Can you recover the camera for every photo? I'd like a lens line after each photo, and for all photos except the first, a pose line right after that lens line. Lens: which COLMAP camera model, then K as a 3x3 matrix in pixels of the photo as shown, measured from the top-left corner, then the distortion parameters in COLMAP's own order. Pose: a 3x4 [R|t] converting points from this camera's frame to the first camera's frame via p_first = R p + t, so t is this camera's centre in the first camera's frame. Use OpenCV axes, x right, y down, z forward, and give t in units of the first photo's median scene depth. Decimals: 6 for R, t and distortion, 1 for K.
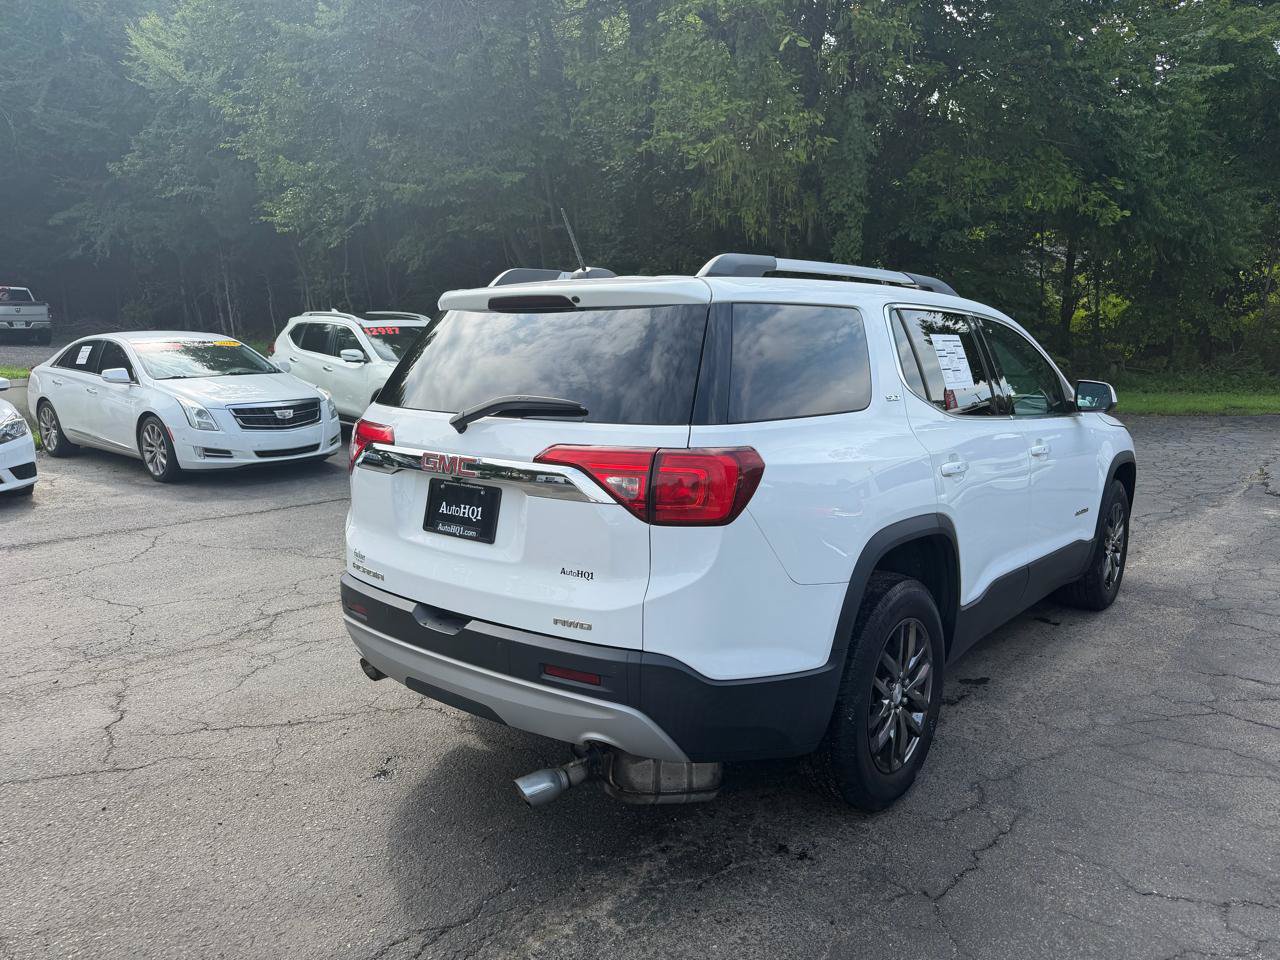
lens RADIAL K [[898.3, 0, 640.0], [0, 898.3, 480.0], [0, 0, 1]] dist [0.013846, -0.016898]
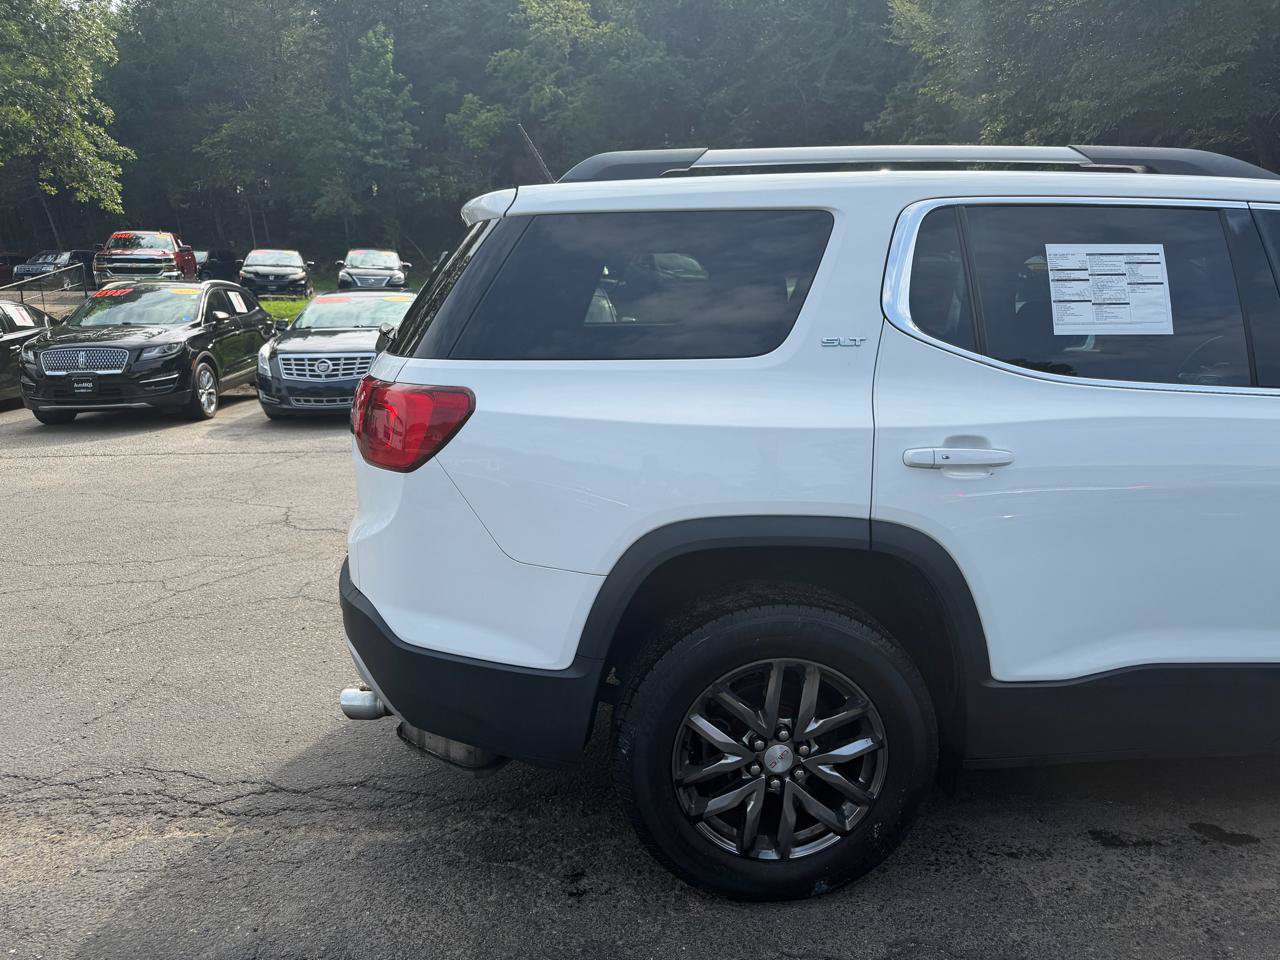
lens RADIAL K [[898.3, 0, 640.0], [0, 898.3, 480.0], [0, 0, 1]] dist [0.013846, -0.016898]
pose [[0.687641, 0.140688, -0.712290, 0.710605], [-0.098508, 0.990053, 0.100451, -0.043087], [0.719337, 0.001092, 0.694660, 0.440821]]
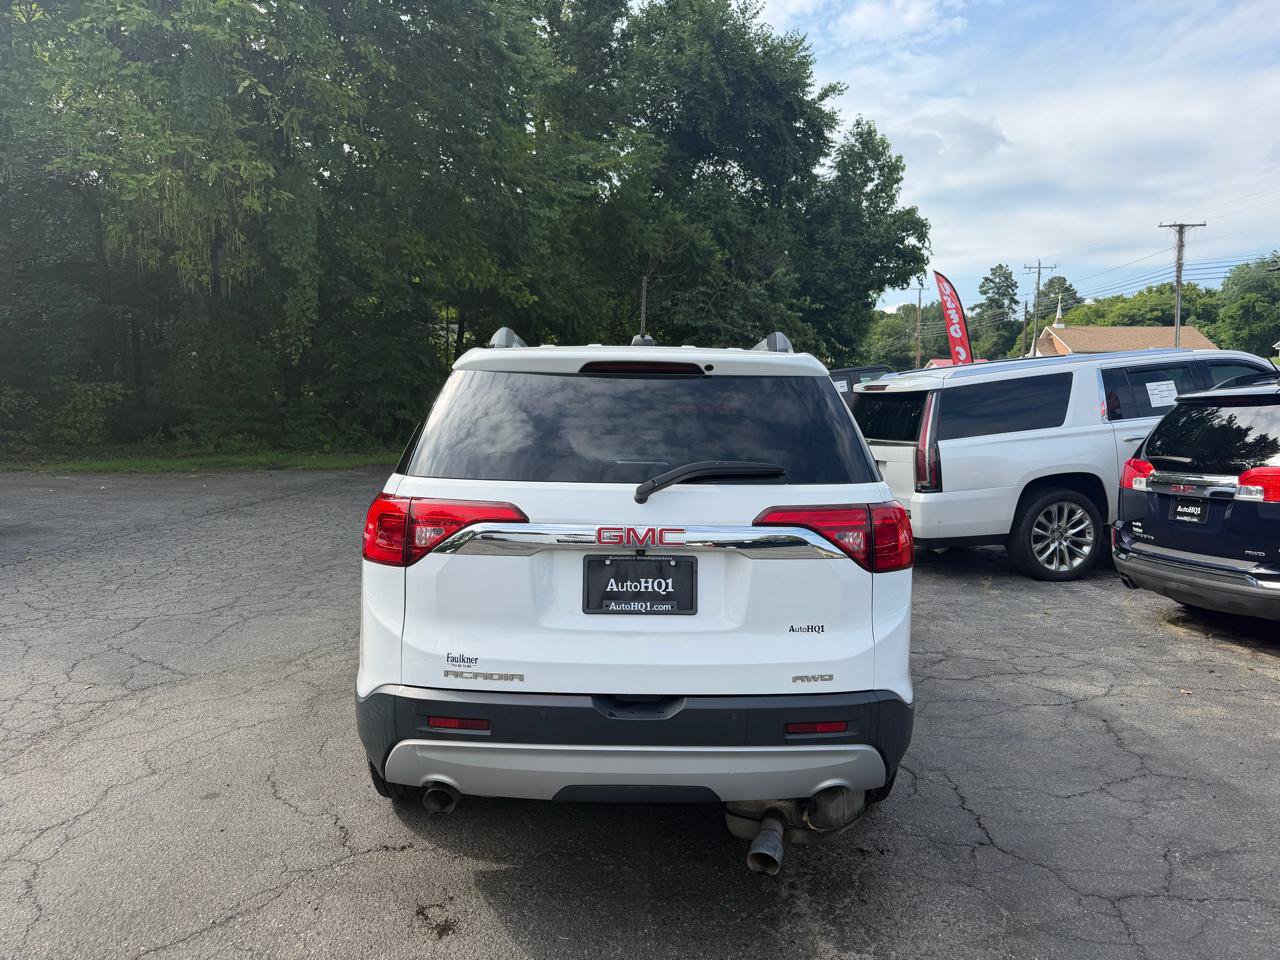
lens RADIAL K [[895.3, 0, 640.0], [0, 895.3, 480.0], [0, 0, 1]] dist [0.102715, -0.183638]
pose [[0.770387, -0.037531, 0.636471, -0.715376], [0.081071, 0.995929, -0.039401, -0.035056], [-0.632401, 0.081954, 0.770294, 0.243046]]
